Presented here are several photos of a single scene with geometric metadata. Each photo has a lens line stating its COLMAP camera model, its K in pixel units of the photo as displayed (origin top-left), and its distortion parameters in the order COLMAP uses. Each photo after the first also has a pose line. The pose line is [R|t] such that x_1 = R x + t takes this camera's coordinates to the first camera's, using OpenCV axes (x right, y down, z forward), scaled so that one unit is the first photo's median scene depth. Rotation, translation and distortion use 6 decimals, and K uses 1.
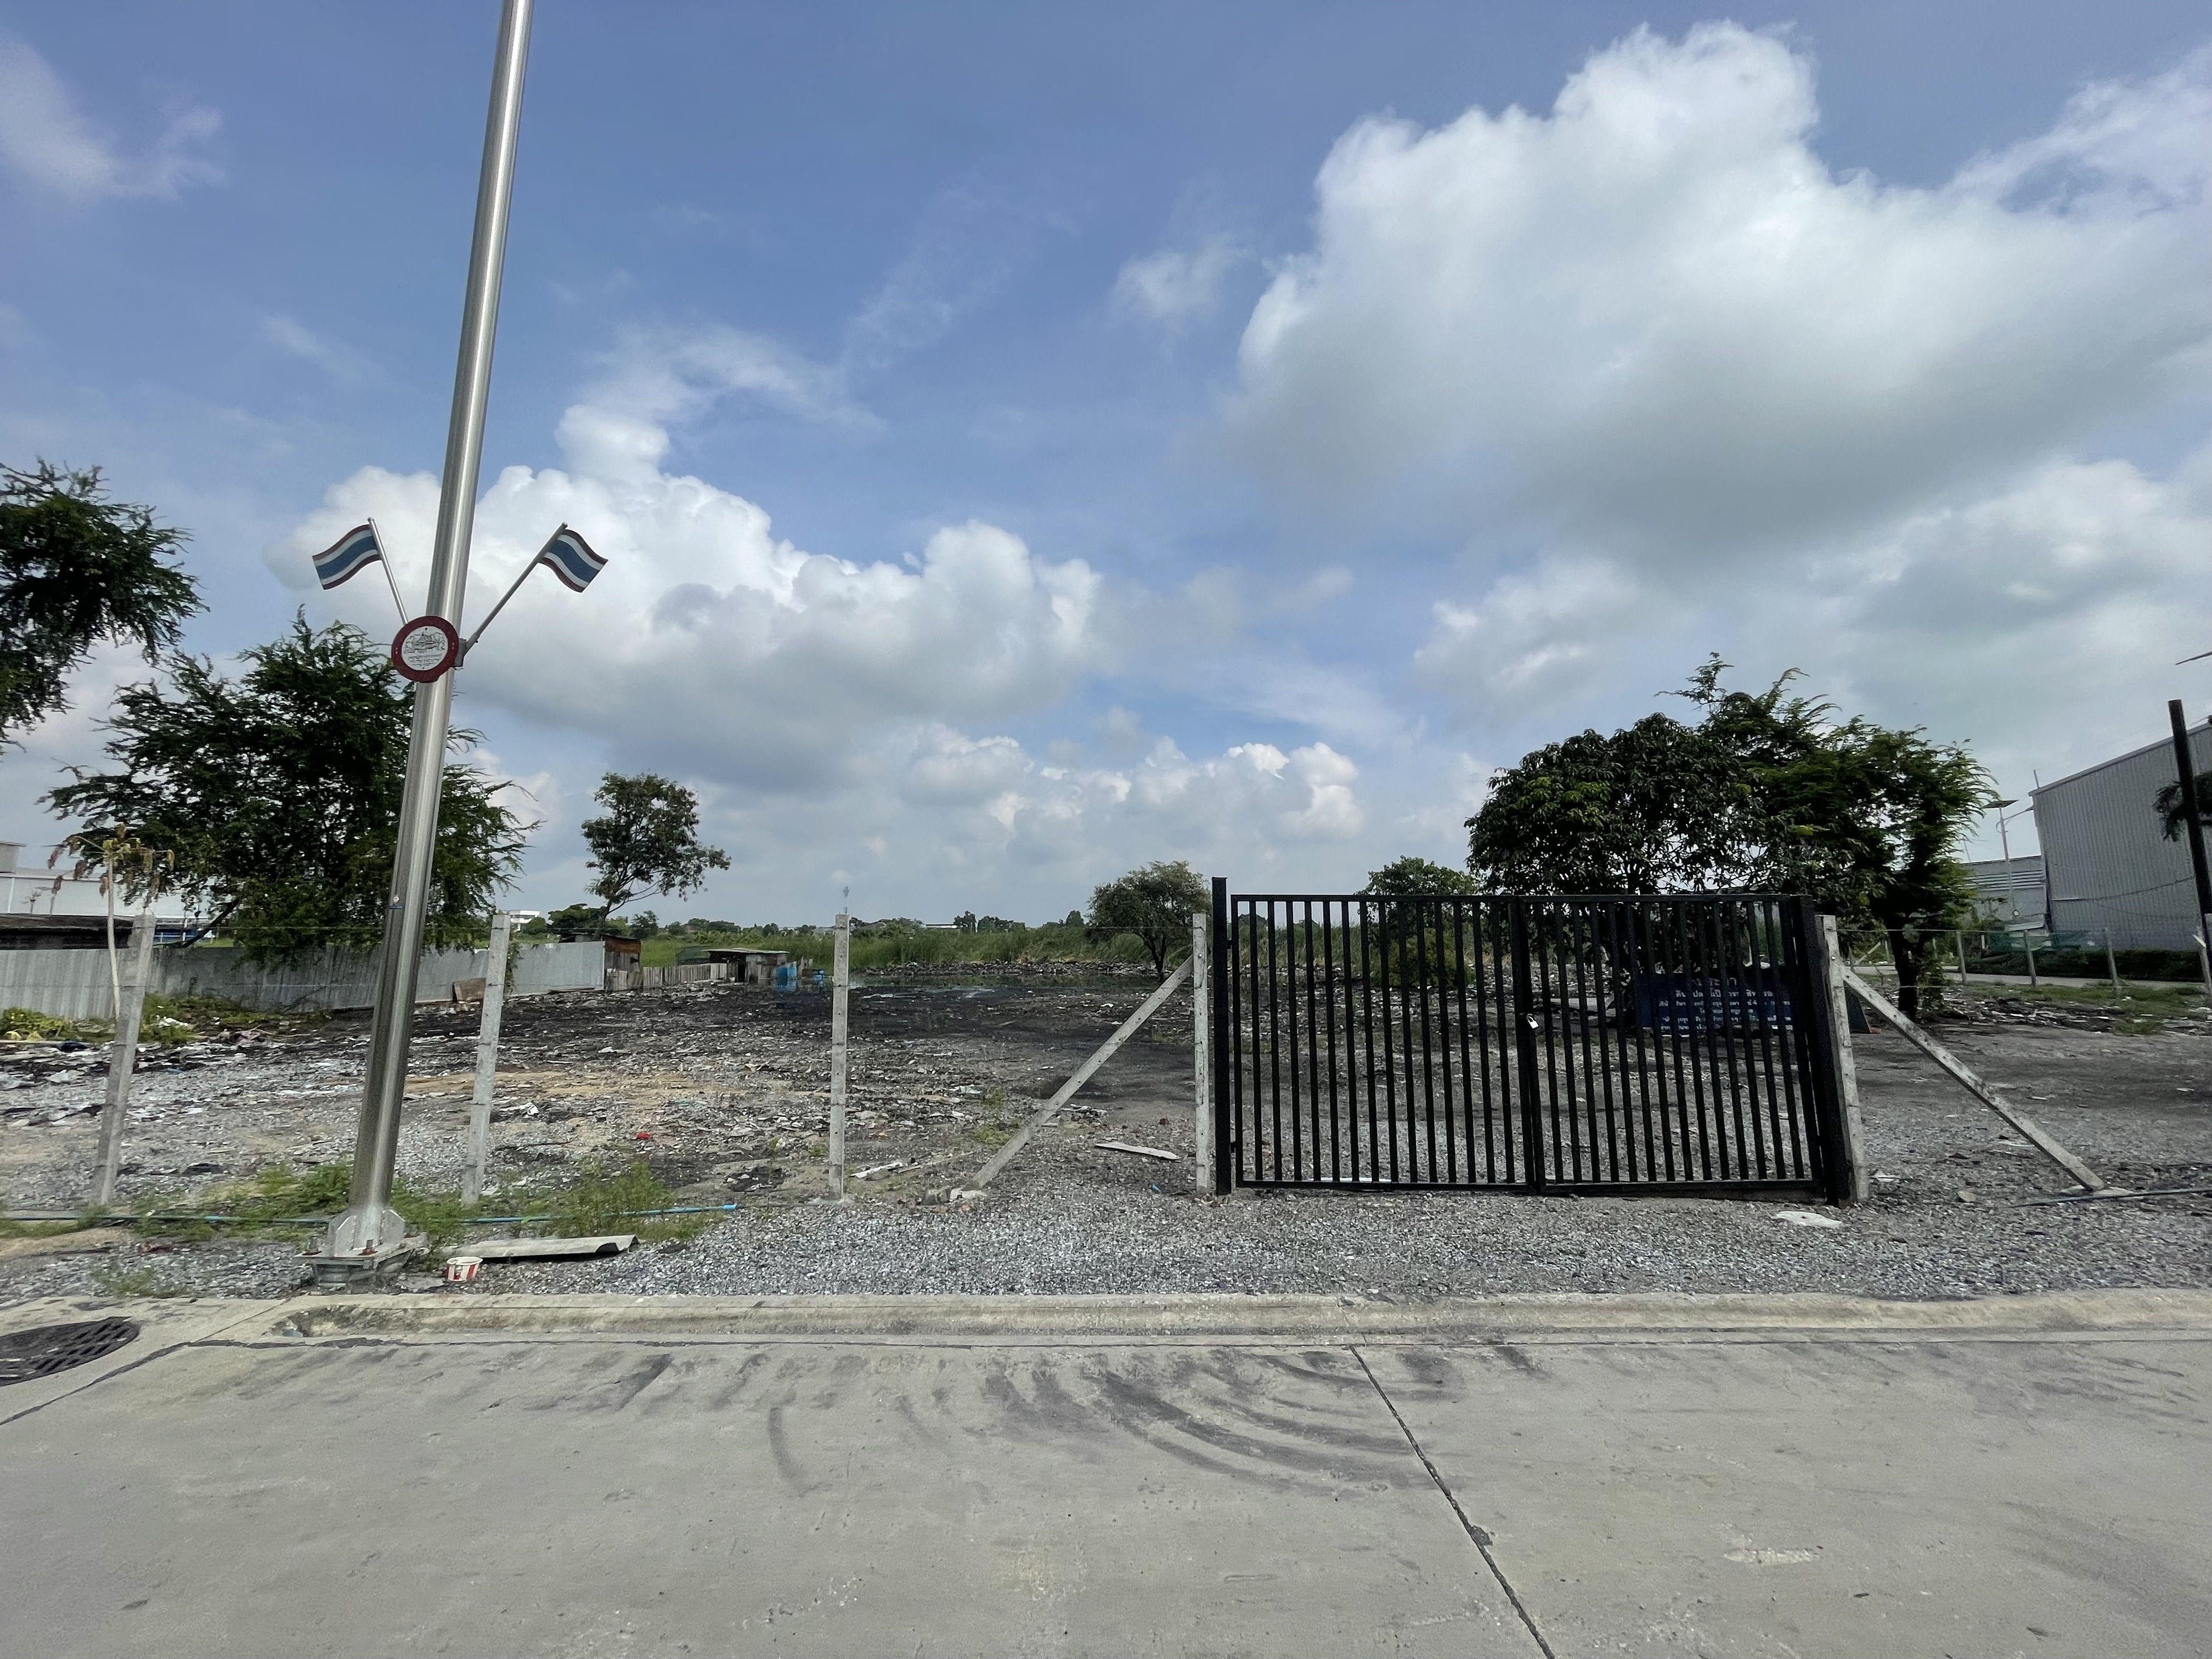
lens RADIAL K [[896.4, 0, 1110.7], [0, 896.4, 826.5], [0, 0, 1]] dist [-0.000829, 0.000254]
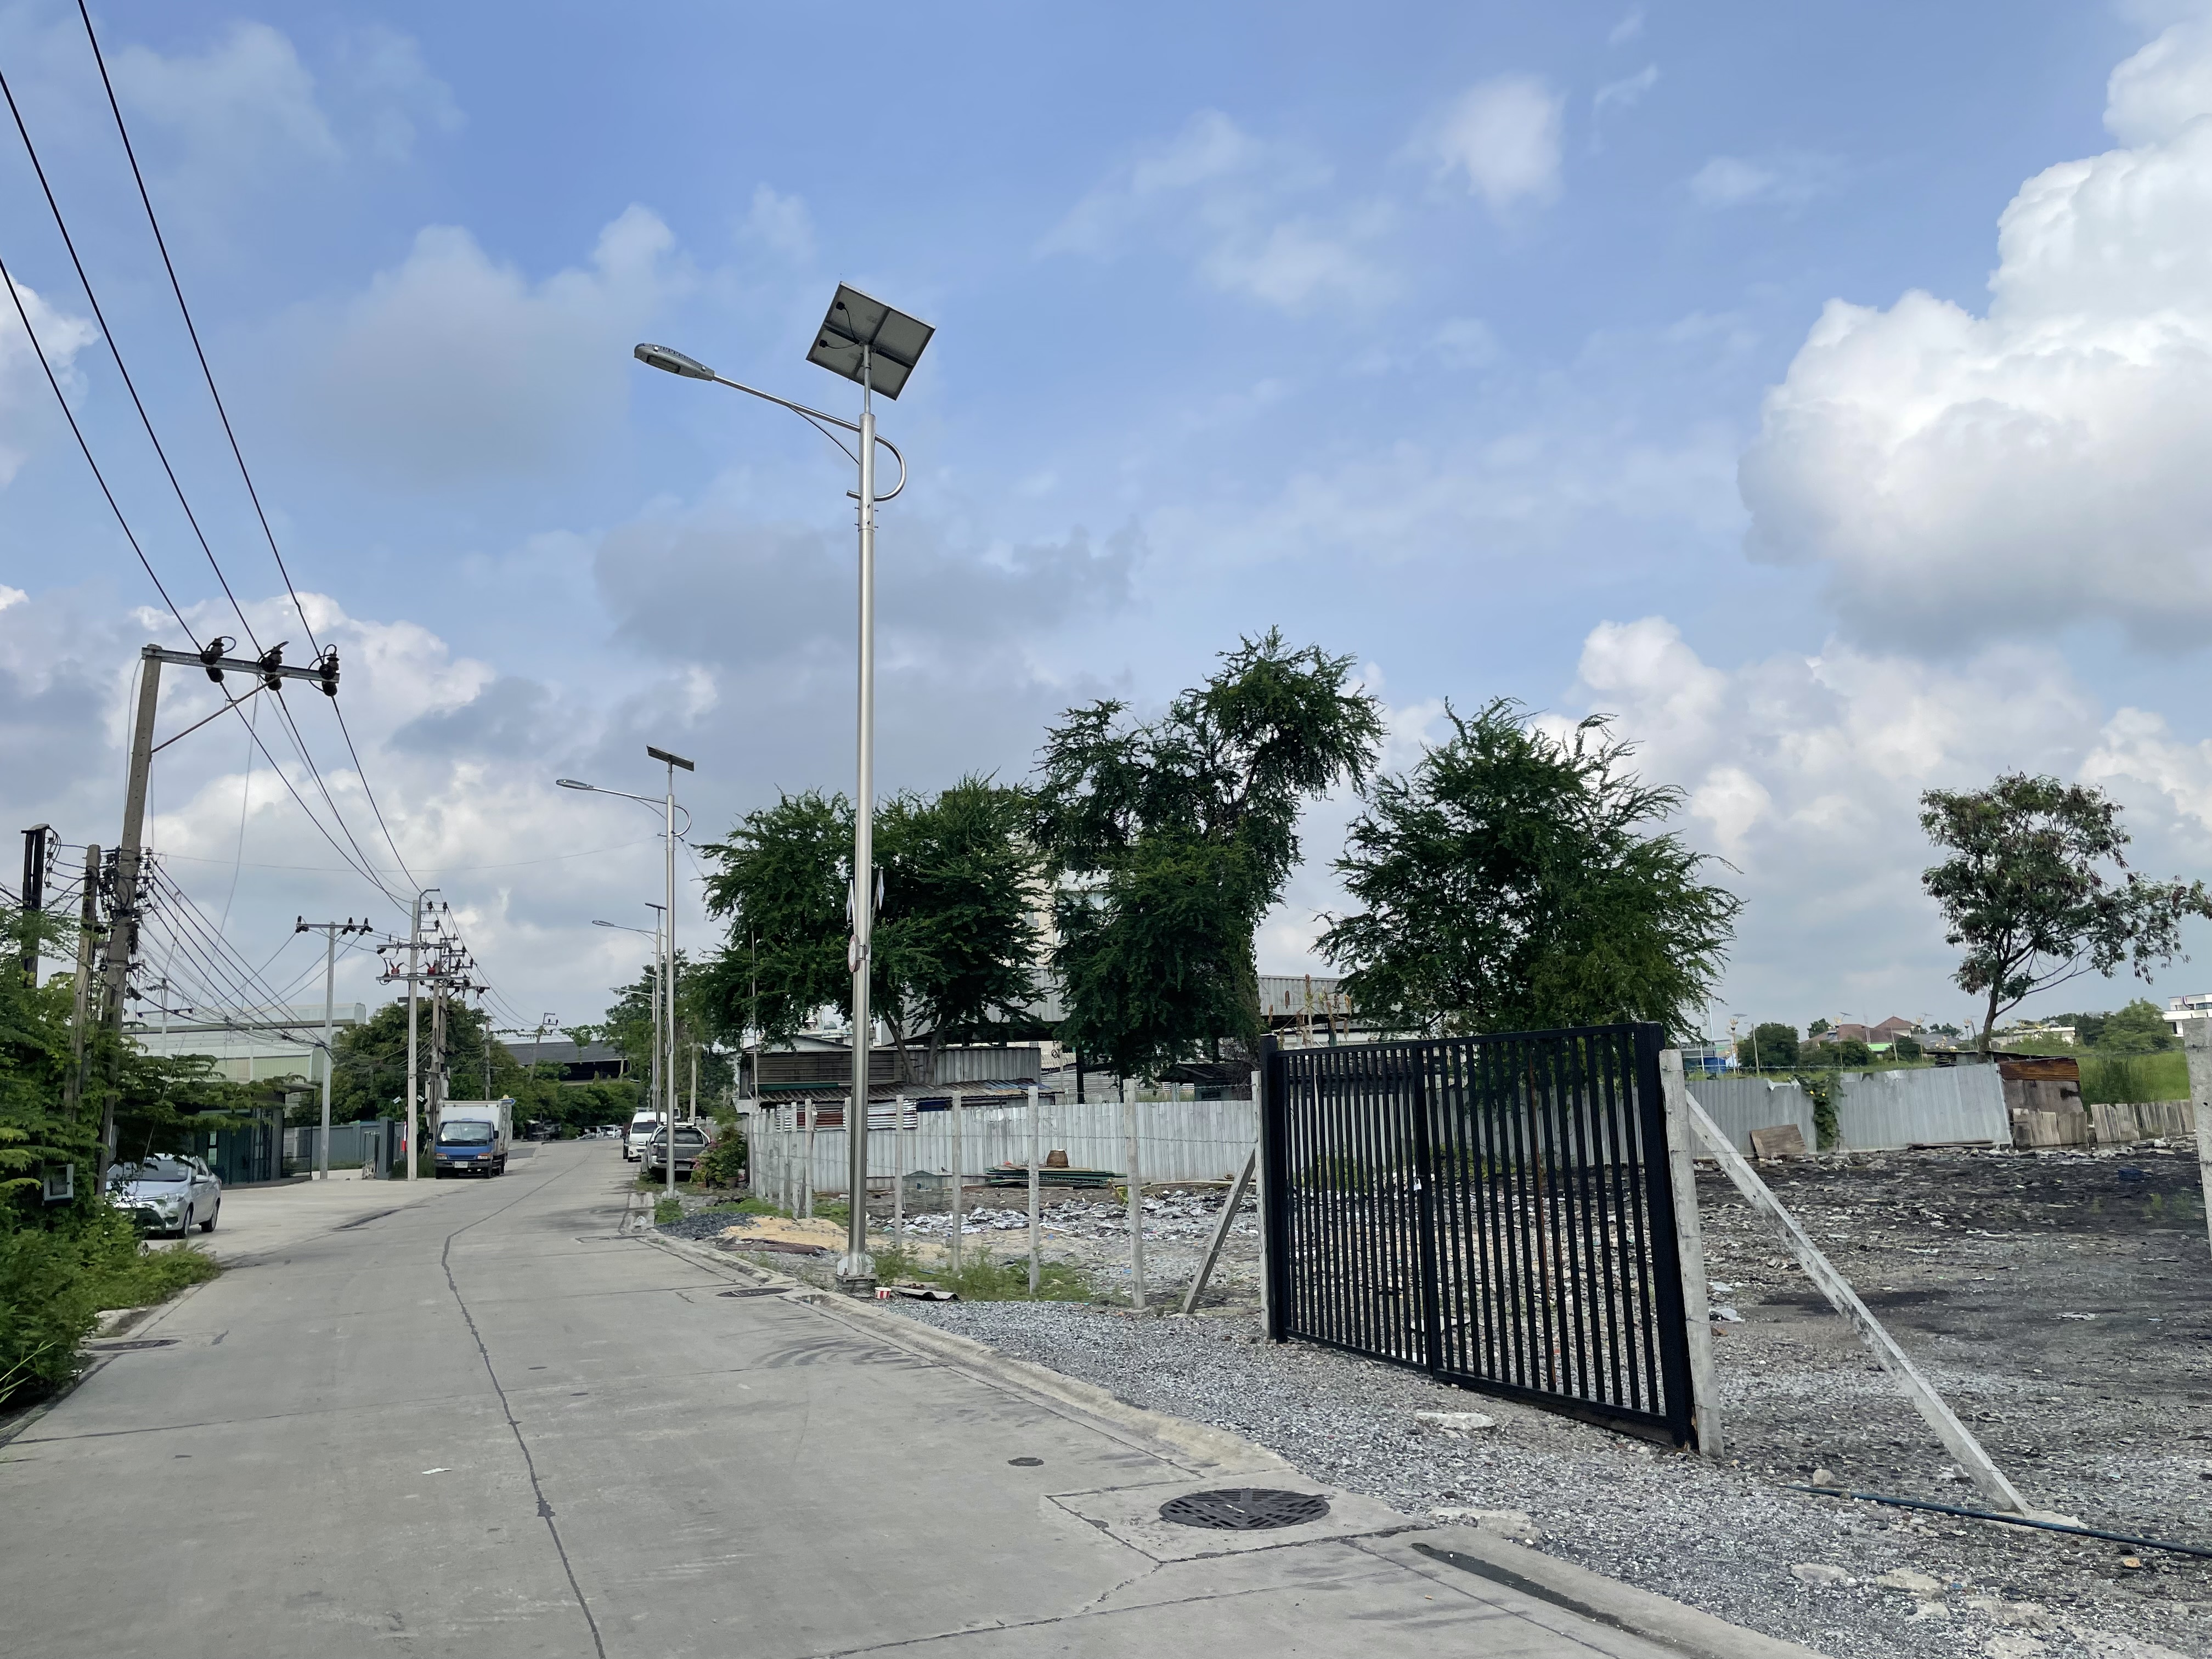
lens RADIAL K [[1692.3, 0, 1105.3], [0, 1692.3, 812.6], [0, 0, 1]] dist [0.036574, -0.015345]
pose [[0.380381, -0.168888, -0.909279, 0.273525], [0.158210, 0.980574, -0.115946, 0.001514], [0.911197, -0.099753, 0.399711, 0.014392]]
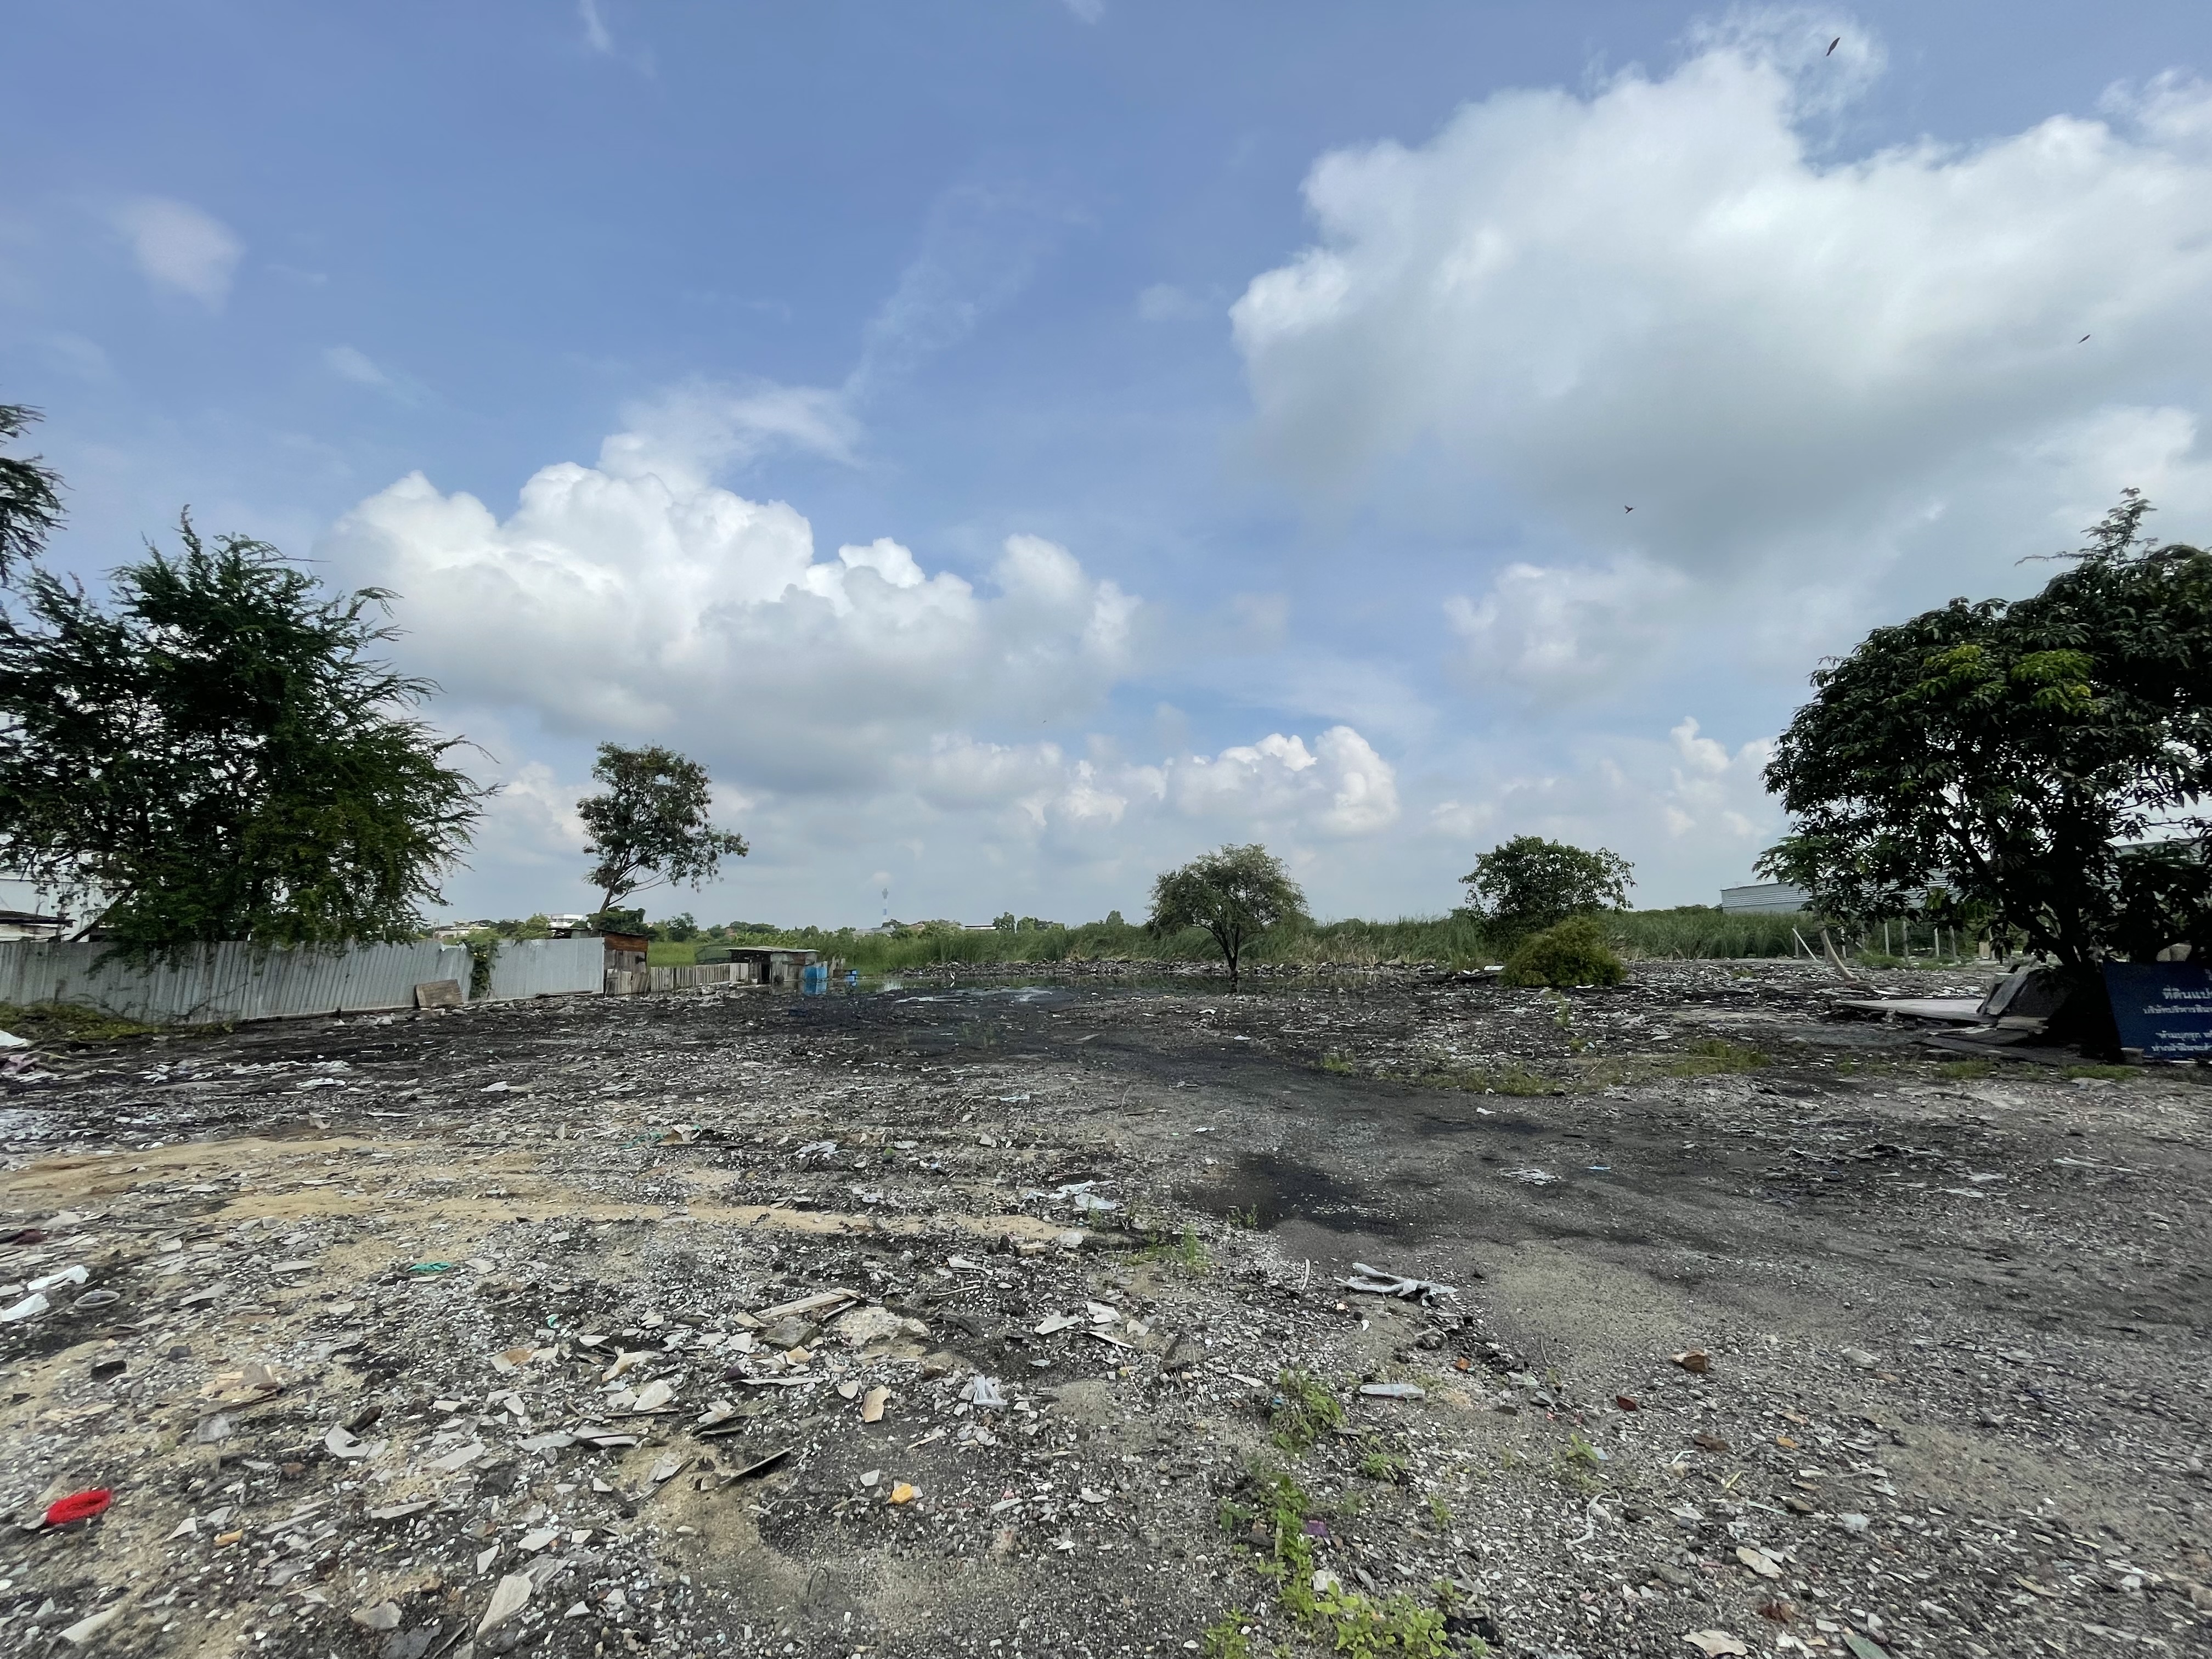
lens RADIAL K [[896.4, 0, 1106.0], [0, 896.4, 820.7], [0, 0, 1]] dist [-0.000829, 0.000254]
pose [[0.998912, -0.012278, -0.044999, -0.036503], [0.011919, 0.999895, -0.008242, 0.027158], [0.045095, 0.007697, 0.998953, 0.149339]]
